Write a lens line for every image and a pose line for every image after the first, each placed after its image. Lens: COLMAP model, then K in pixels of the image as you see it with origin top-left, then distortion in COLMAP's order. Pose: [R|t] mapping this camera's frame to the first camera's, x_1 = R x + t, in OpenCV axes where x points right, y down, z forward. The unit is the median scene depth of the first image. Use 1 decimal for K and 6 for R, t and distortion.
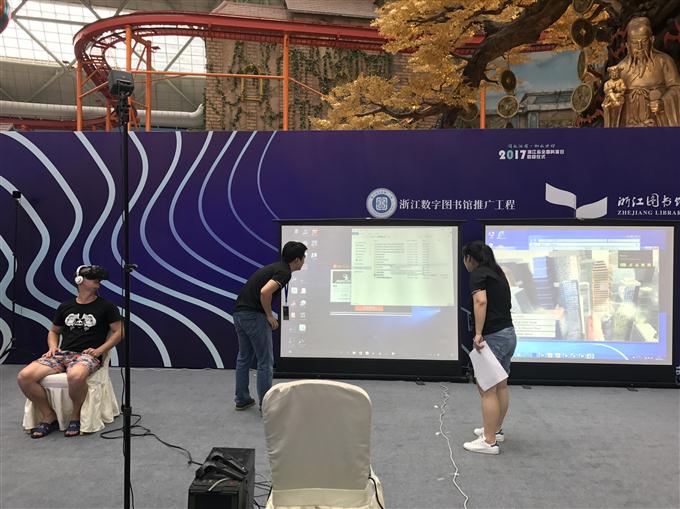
lens RADIAL K [[554.9, 0, 339.9], [0, 554.9, 254.0], [0, 0, 1]] dist [-0.001520, 0.008658]
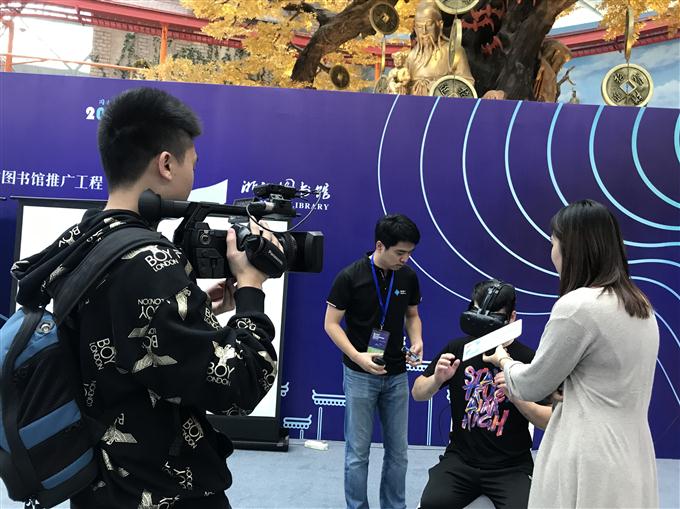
lens RADIAL K [[554.9, 0, 340.1], [0, 554.9, 255.3], [0, 0, 1]] dist [-0.001520, 0.008658]
pose [[0.995479, 0.052547, 0.079128, 0.354342], [-0.049935, 0.998152, -0.034639, 0.008703], [-0.080802, 0.030531, 0.996262, 0.163579]]
